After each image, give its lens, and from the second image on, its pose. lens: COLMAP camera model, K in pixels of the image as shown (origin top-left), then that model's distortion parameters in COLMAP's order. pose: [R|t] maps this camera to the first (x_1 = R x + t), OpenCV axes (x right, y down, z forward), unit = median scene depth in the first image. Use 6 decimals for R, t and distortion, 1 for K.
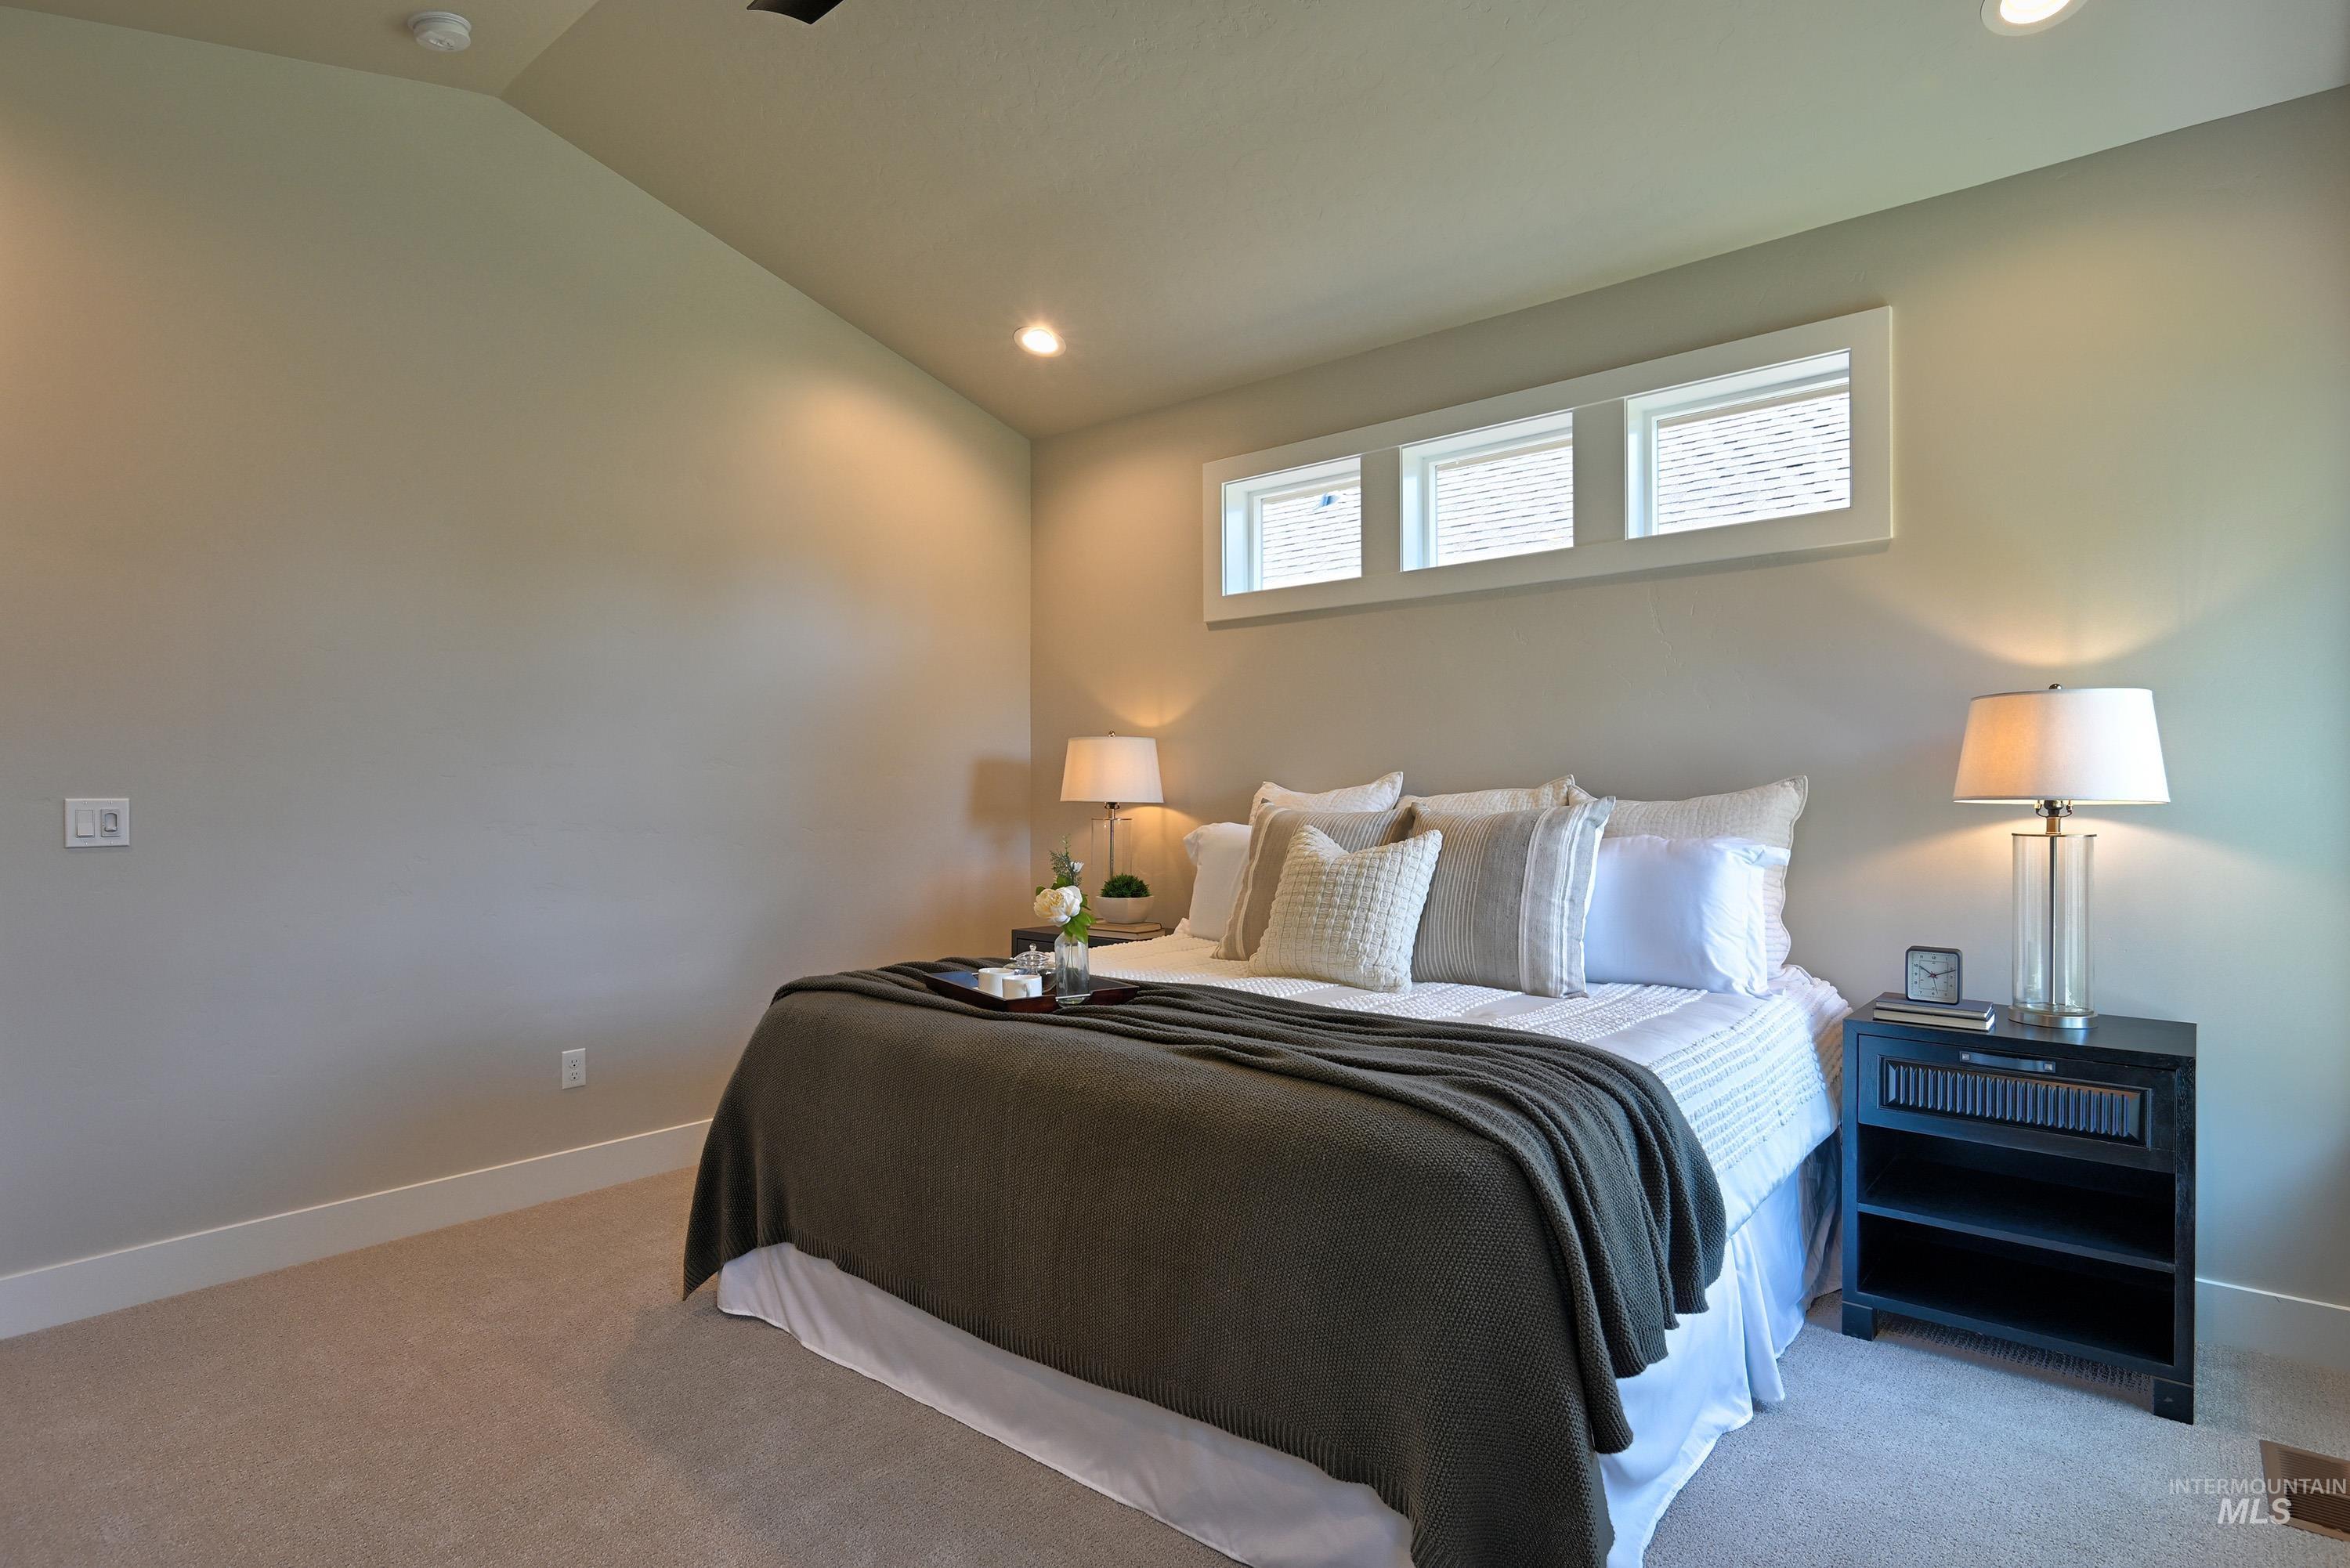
lens RADIAL K [[1175.2, 0, 1124.2], [0, 1175.2, 789.8], [0, 0, 1]] dist [-0.002130, 0.001209]
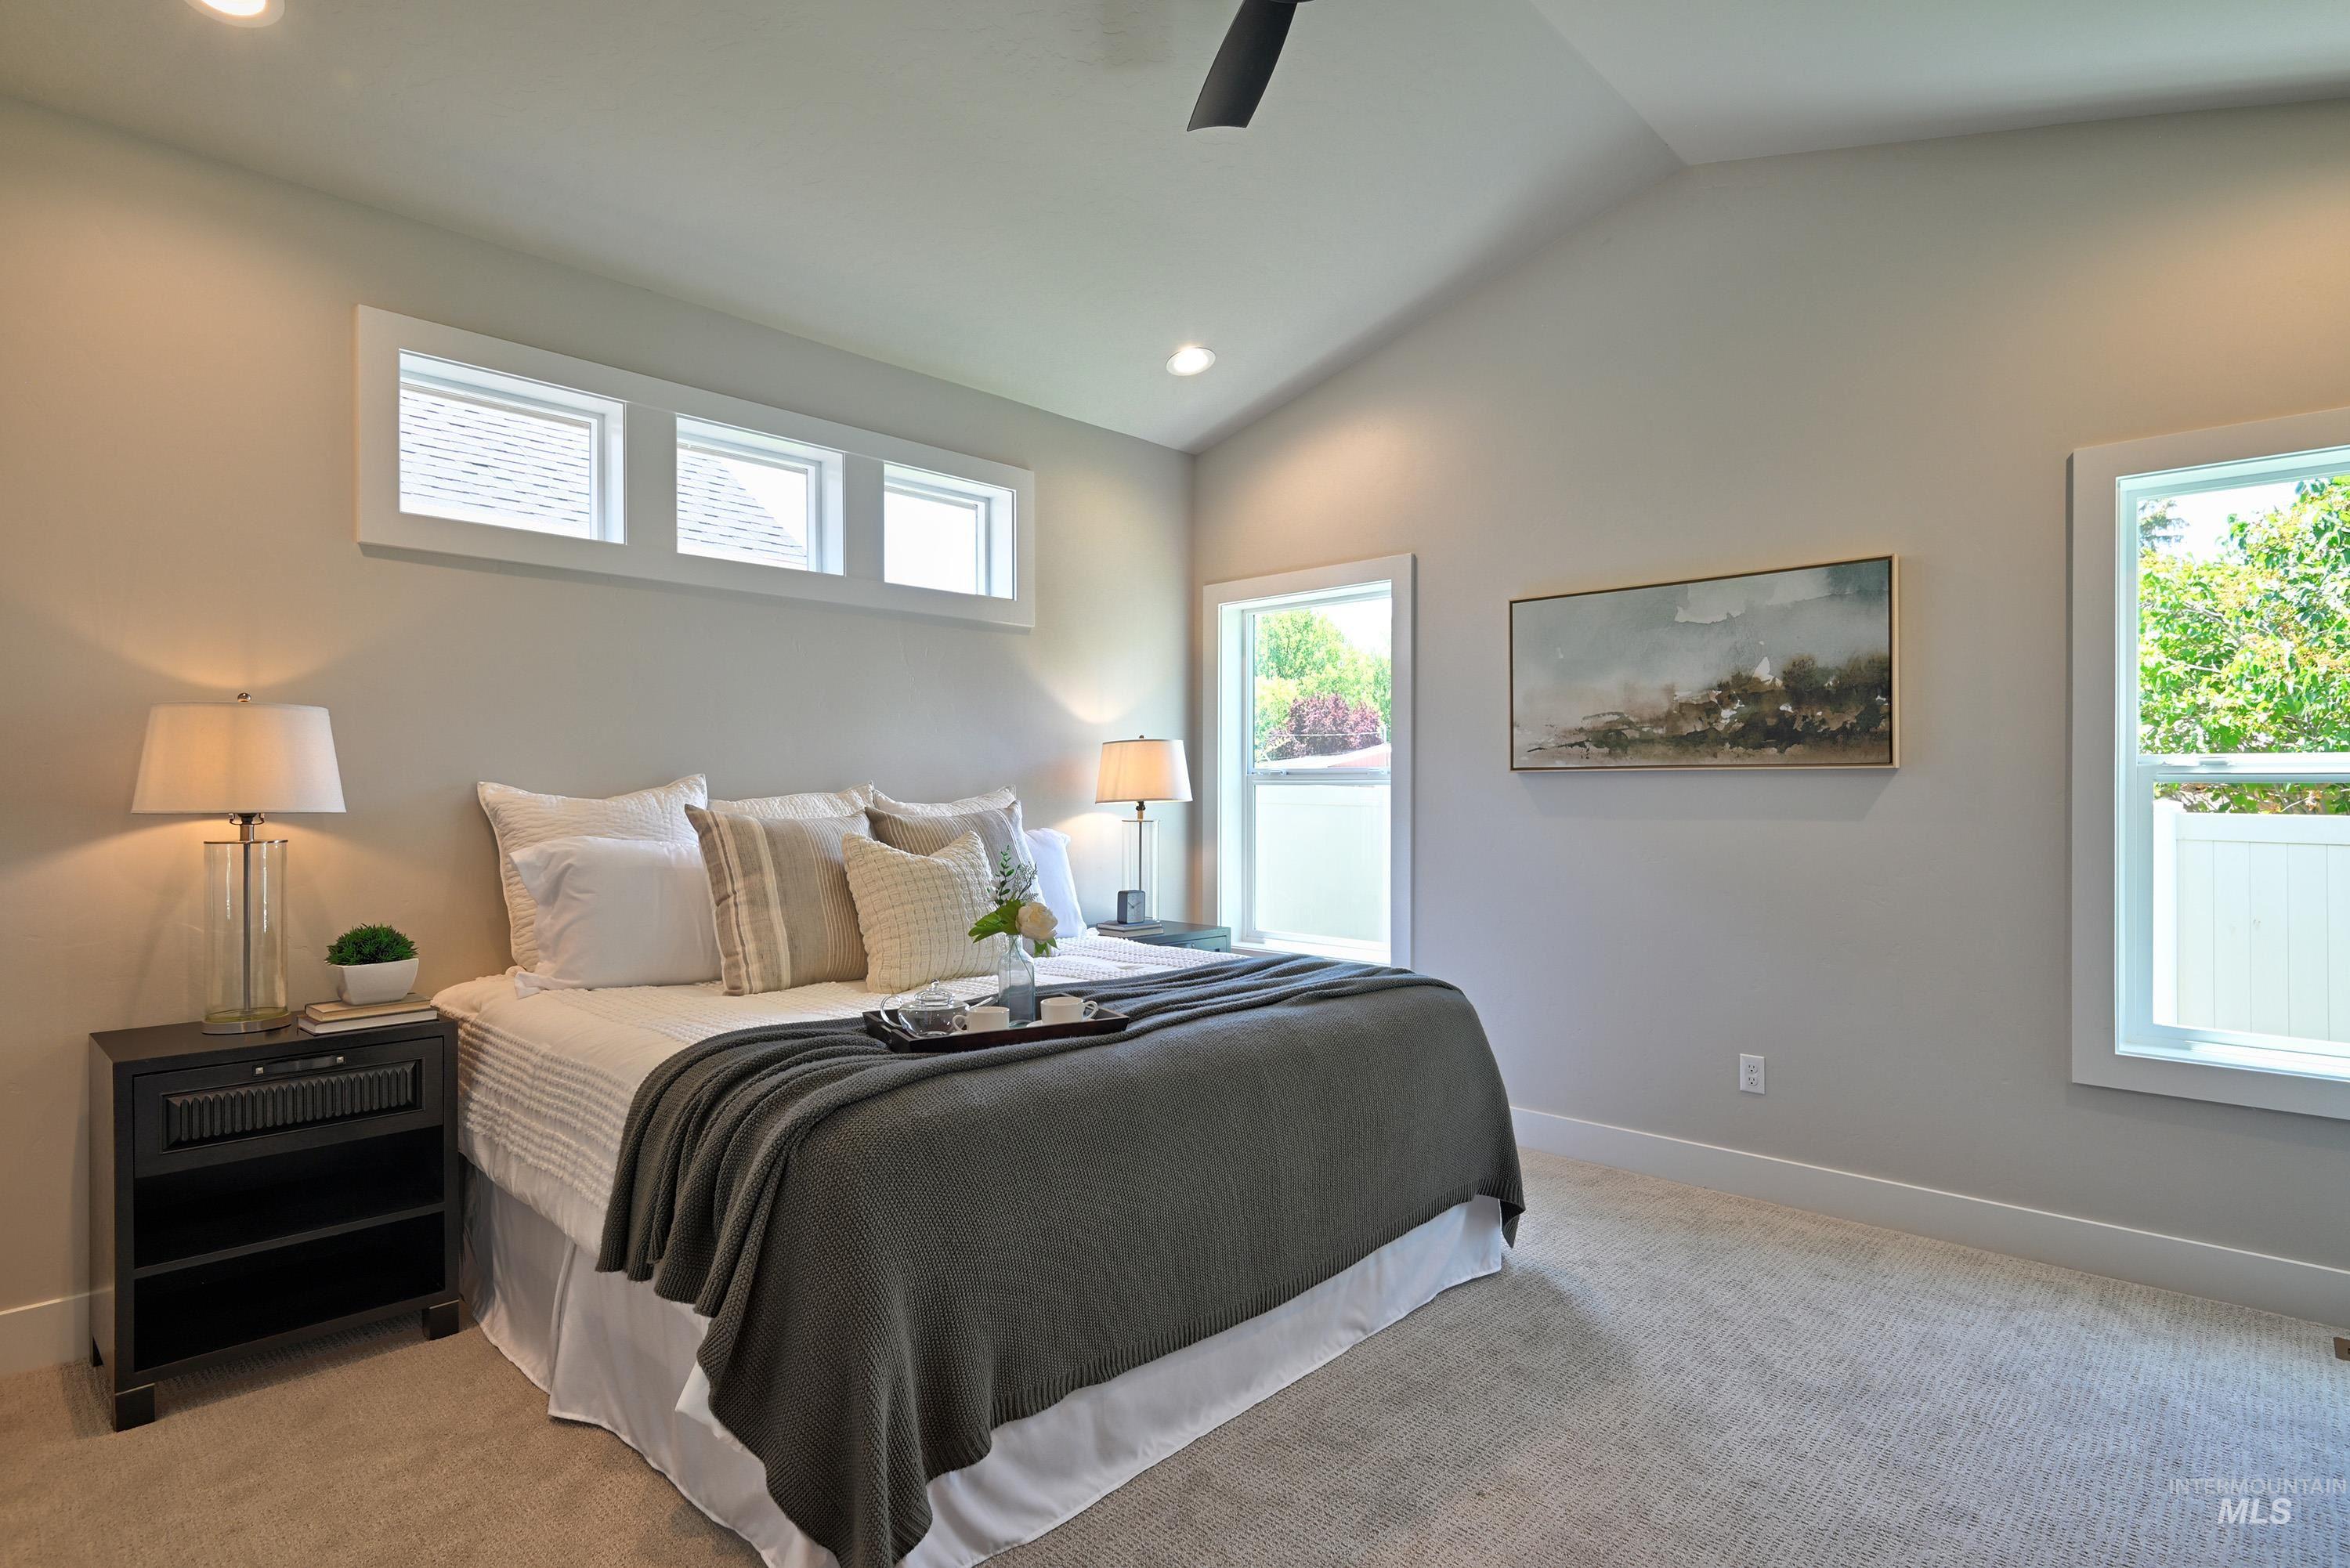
lens RADIAL K [[1175.2, 0, 1188.1], [0, 1175.2, 794.5], [0, 0, 1]] dist [-0.002130, 0.001209]
pose [[0.049665, 0.001335, 0.998765, -0.581727], [0.001693, 0.999998, -0.001421, 0.003102], [-0.998764, 0.001762, 0.049663, 0.501134]]
